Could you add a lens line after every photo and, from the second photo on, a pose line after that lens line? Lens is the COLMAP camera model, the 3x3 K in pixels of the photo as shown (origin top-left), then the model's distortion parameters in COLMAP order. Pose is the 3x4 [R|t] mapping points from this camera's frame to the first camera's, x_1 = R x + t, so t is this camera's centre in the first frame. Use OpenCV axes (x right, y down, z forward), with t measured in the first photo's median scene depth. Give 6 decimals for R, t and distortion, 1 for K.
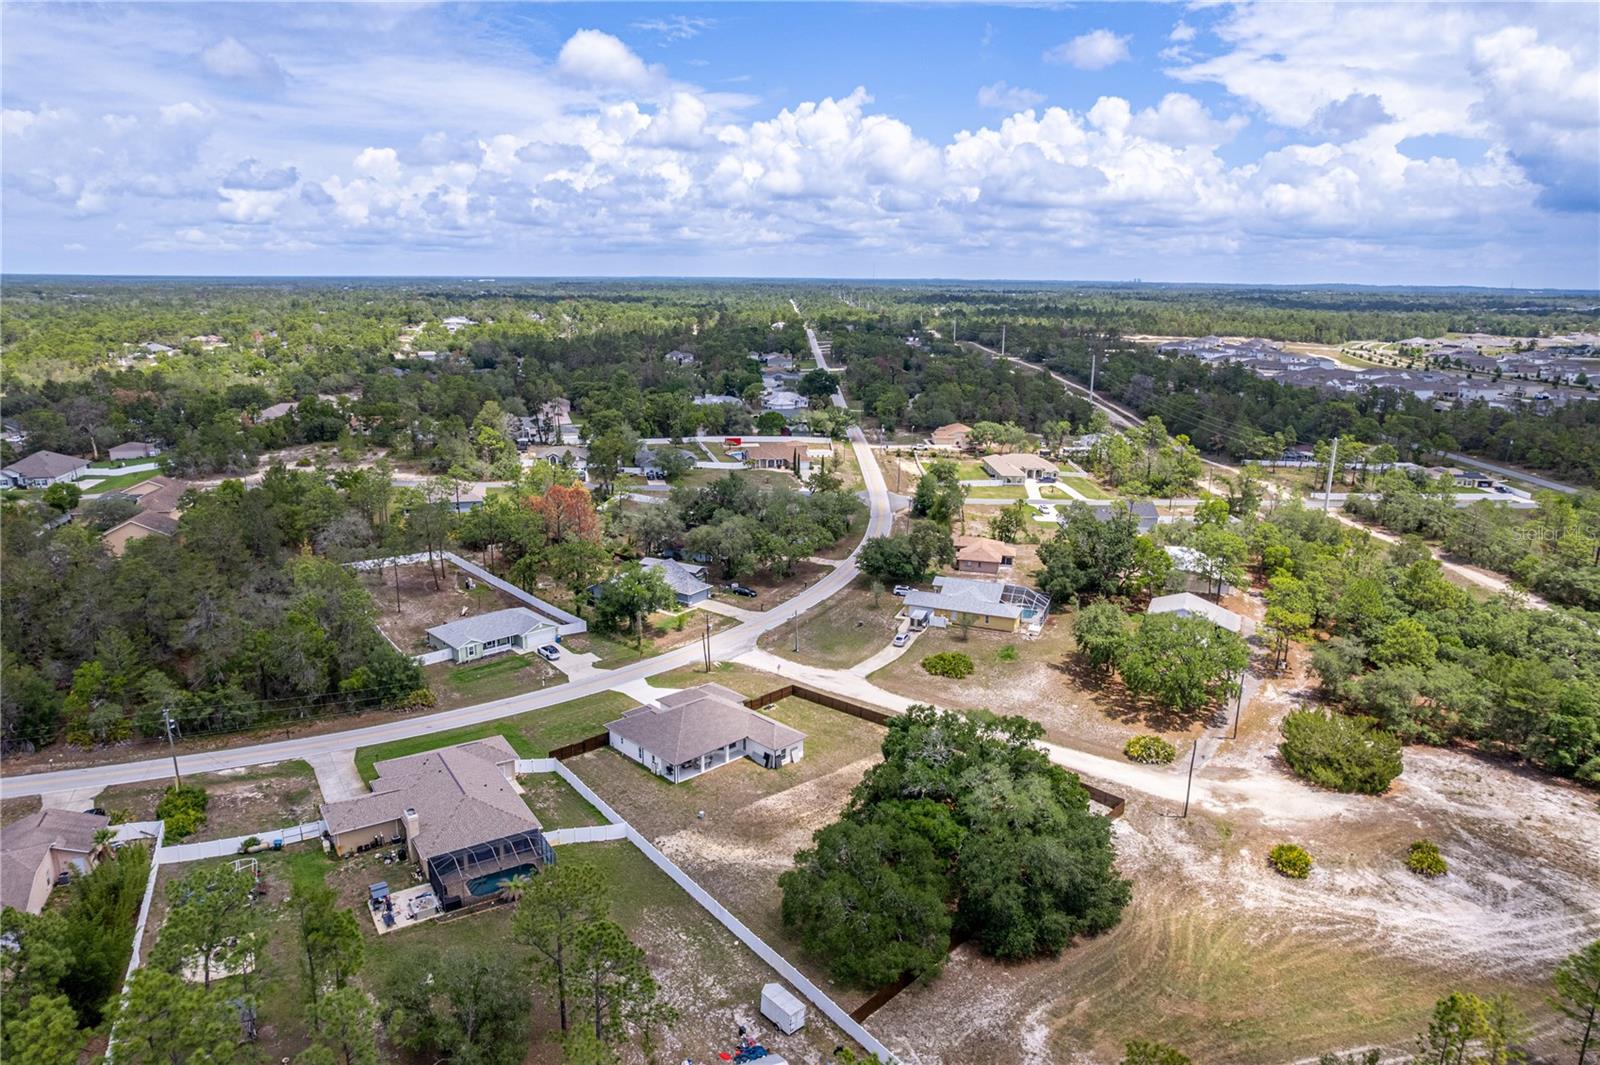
lens RADIAL K [[1025.9, 0, 795.6], [0, 1025.9, 526.9], [0, 0, 1]] dist [-0.084256, 0.081712]
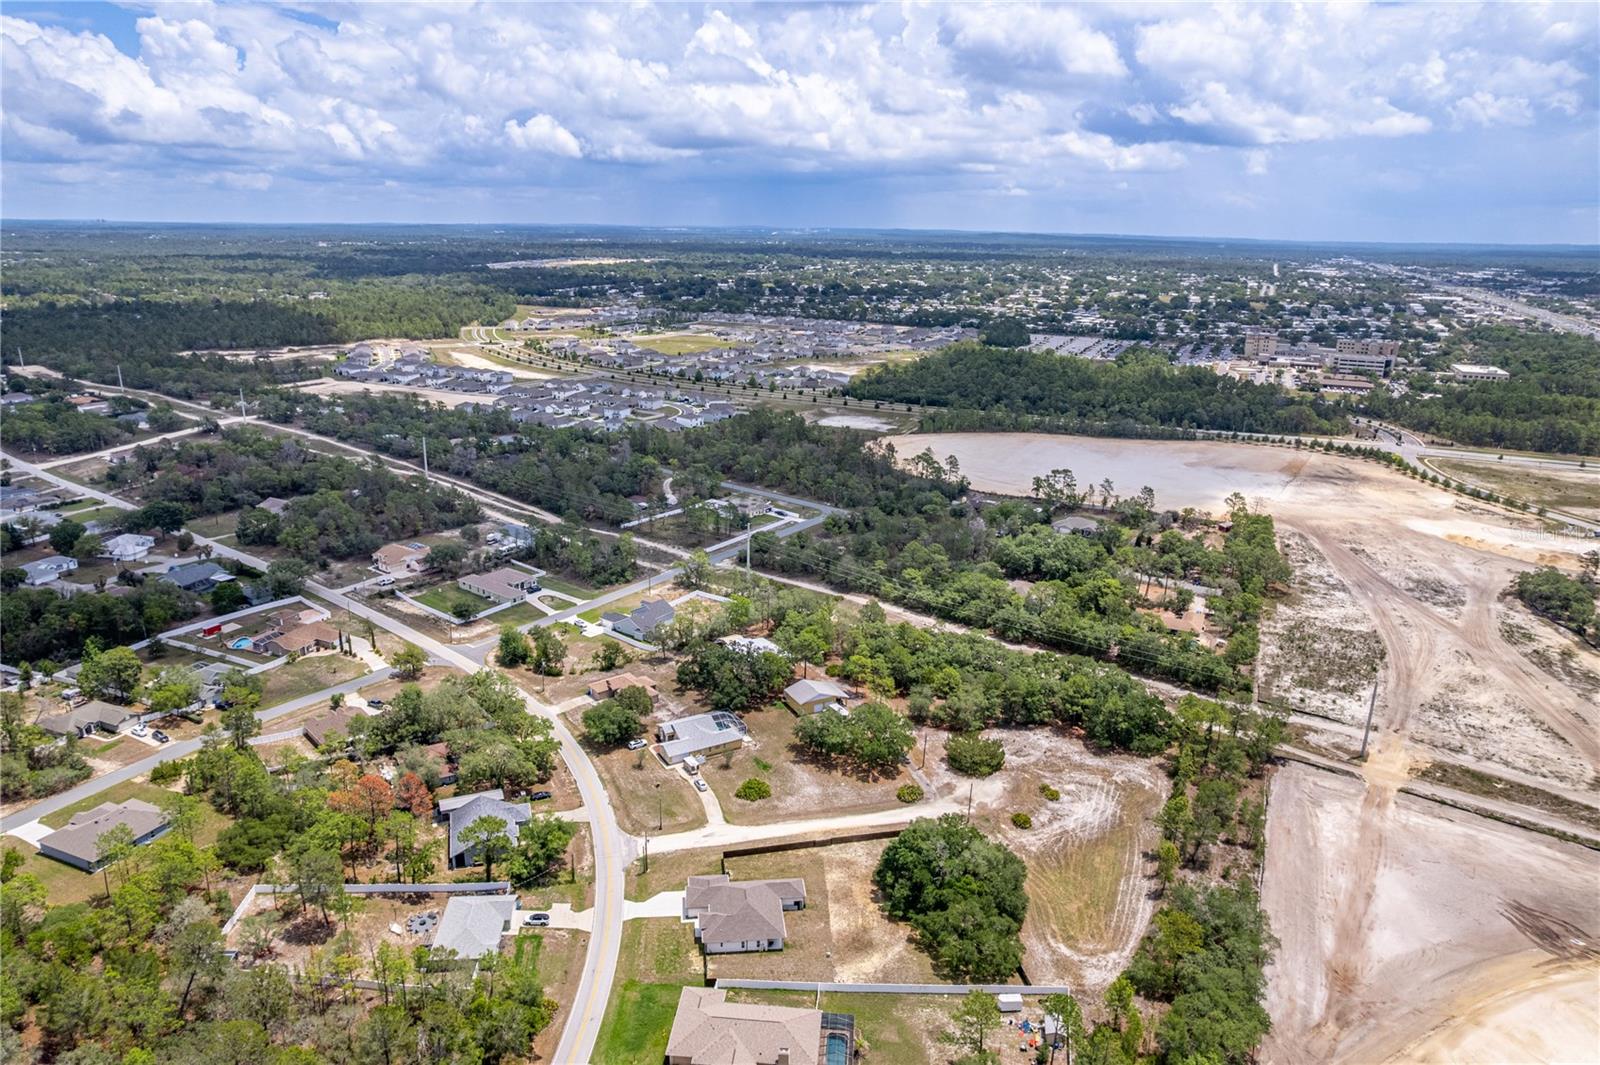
lens RADIAL K [[1020.4, 0, 795.9], [0, 1020.4, 542.4], [0, 0, 1]] dist [-0.078894, 0.071304]
pose [[0.612559, -0.239798, 0.753173, -1.047112], [0.180778, 0.970117, 0.161841, -0.551565], [-0.769475, 0.037020, 0.637604, 0.002167]]
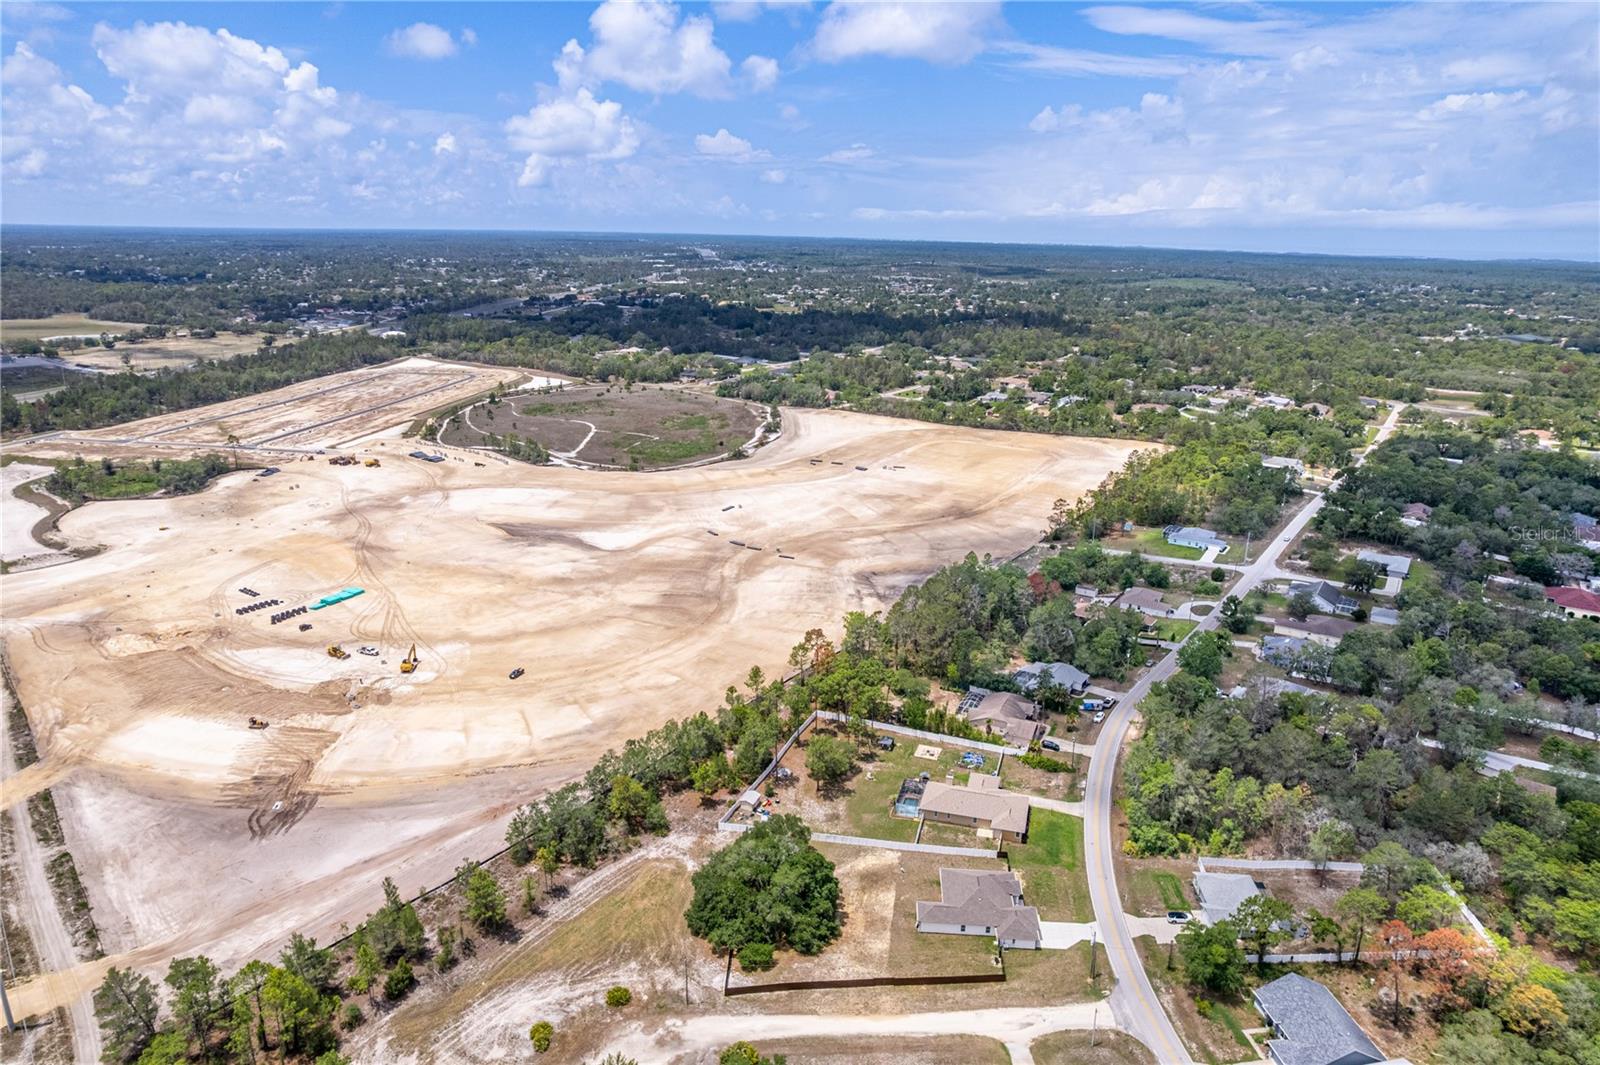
lens RADIAL K [[1029.1, 0, 795.0], [0, 1029.1, 529.2], [0, 0, 1]] dist [-0.051422, 0.005143]
pose [[-0.753997, 0.165267, -0.635748, 1.010054], [-0.180801, 0.878236, 0.442734, -0.932813], [0.631506, 0.448763, -0.632306, 1.588771]]
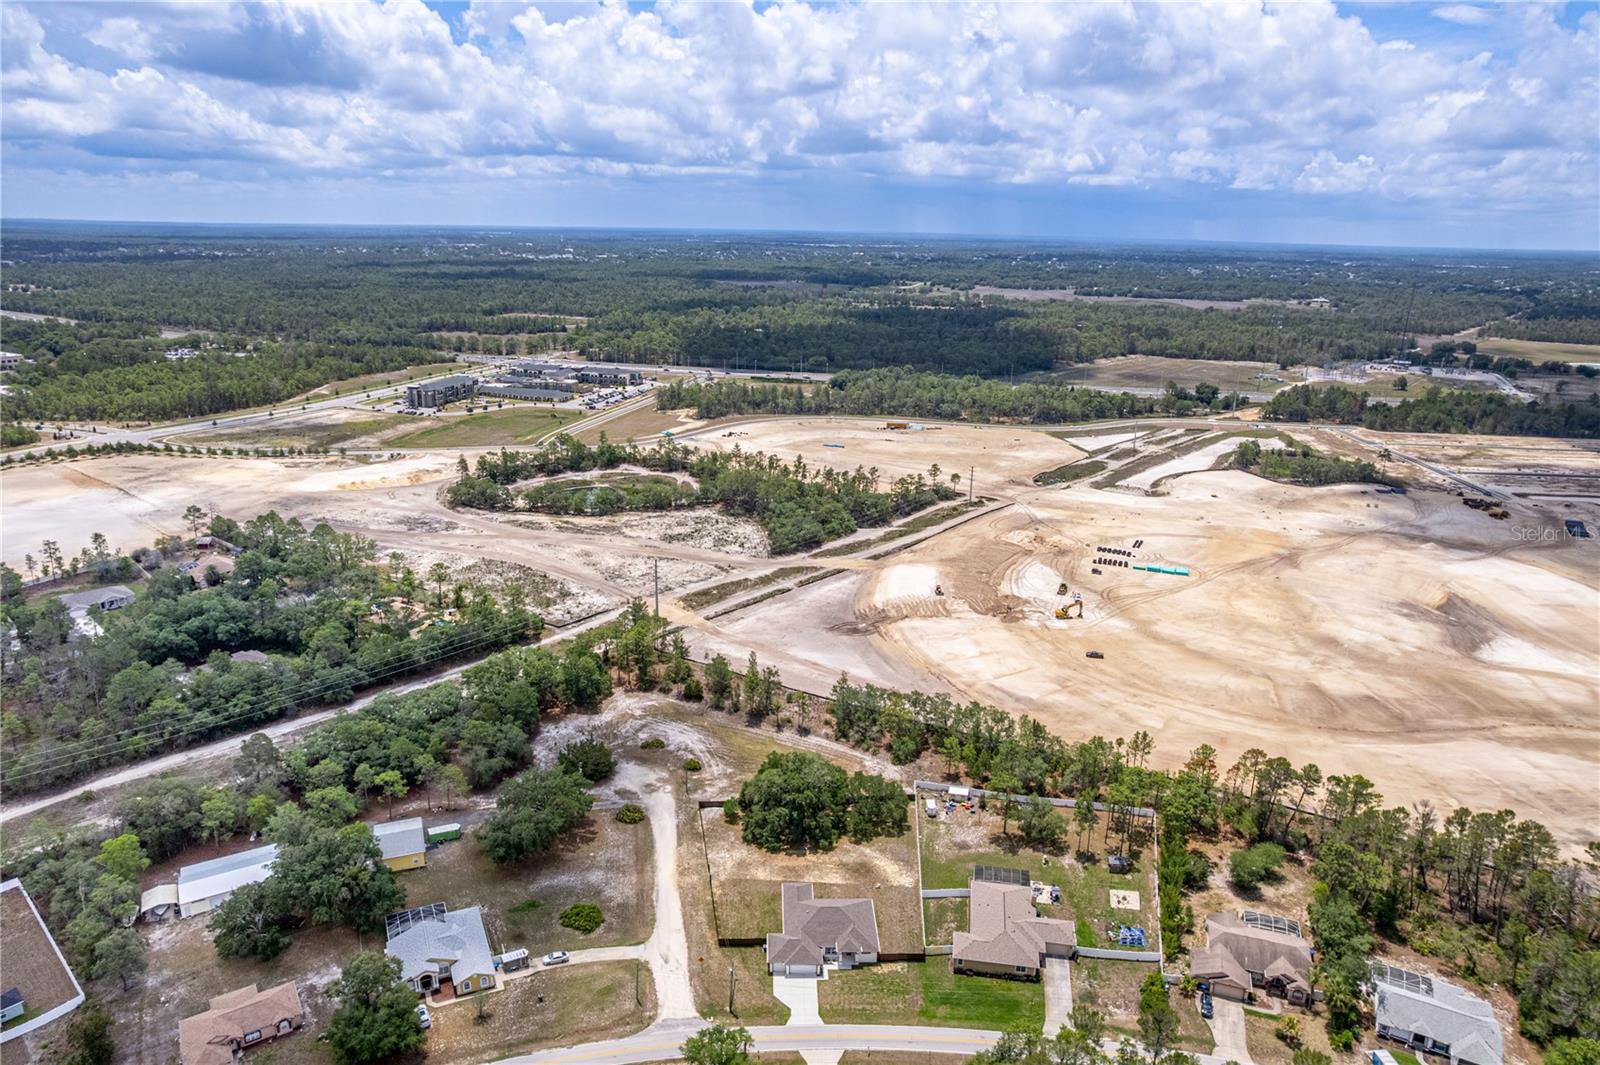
lens RADIAL K [[1020.4, 0, 795.9], [0, 1020.4, 542.4], [0, 0, 1]] dist [-0.078894, 0.071304]
pose [[-0.735138, -0.226597, 0.638926, -0.884154], [0.136915, 0.873434, 0.467299, -0.983417], [-0.663948, 0.431008, -0.611070, 1.727016]]
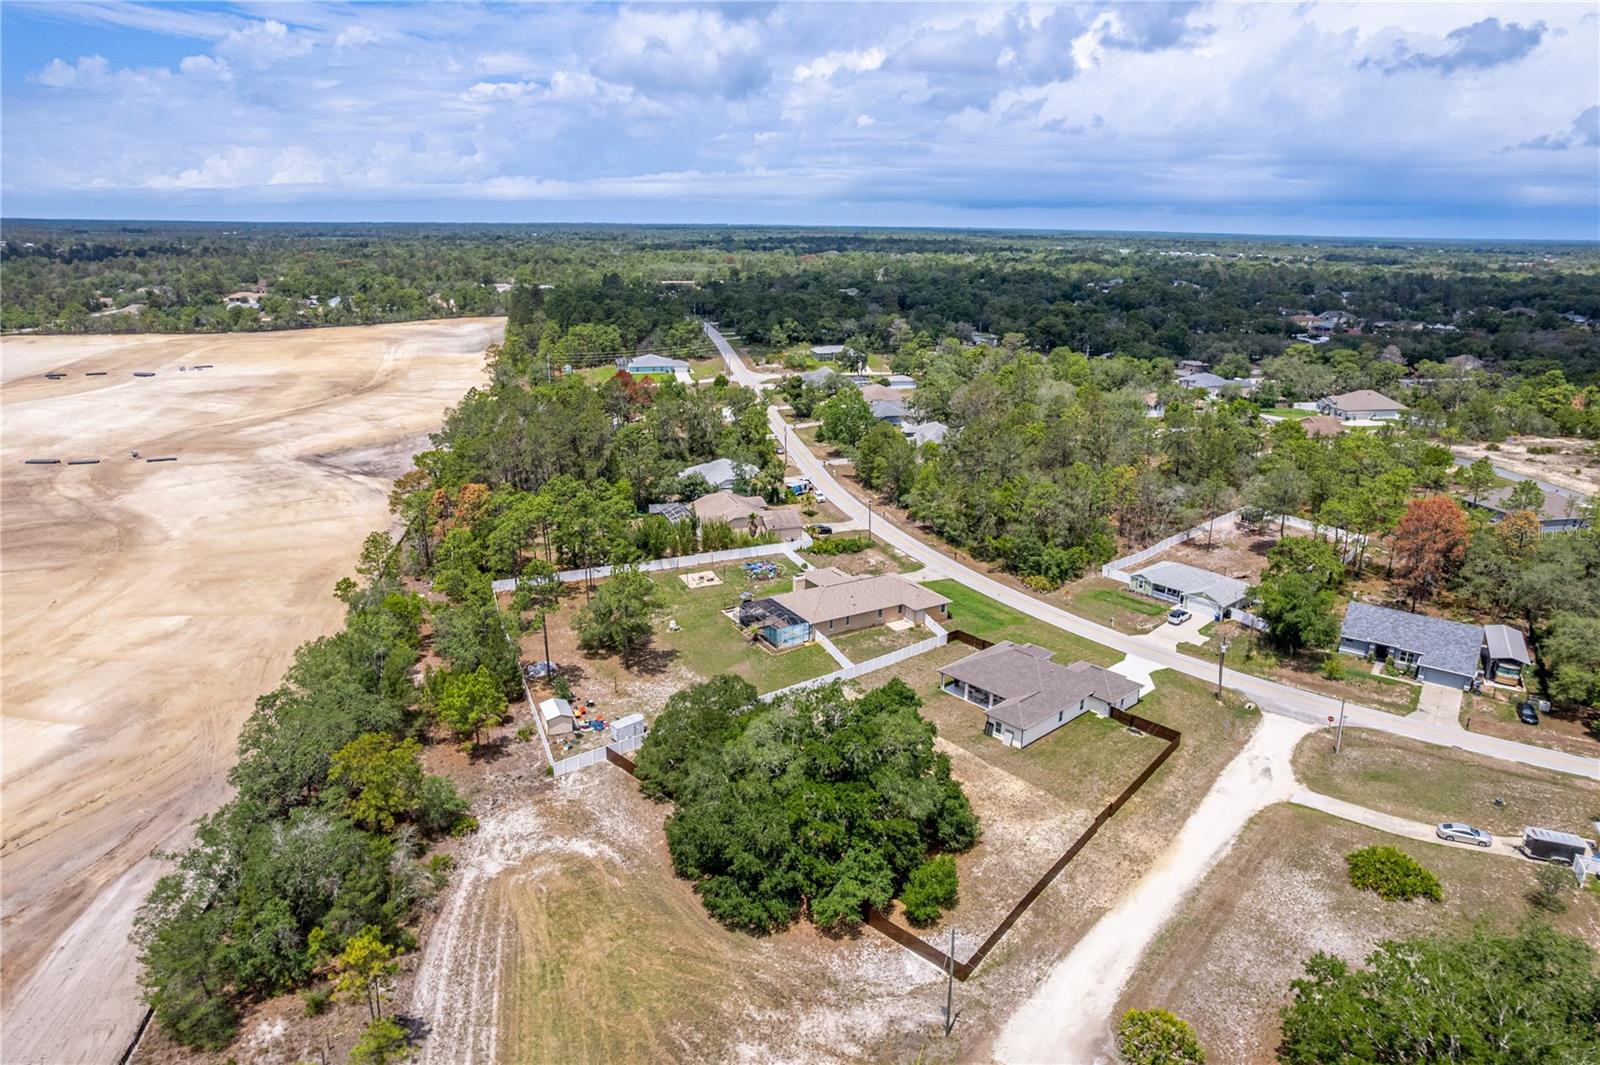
lens RADIAL K [[1020.4, 0, 795.9], [0, 1020.4, 542.4], [0, 0, 1]] dist [-0.078894, 0.071304]
pose [[-0.029598, 0.292285, -0.955873, 0.850460], [-0.251979, 0.923226, 0.290105, -0.165394], [0.967280, 0.249446, 0.046324, 0.725740]]
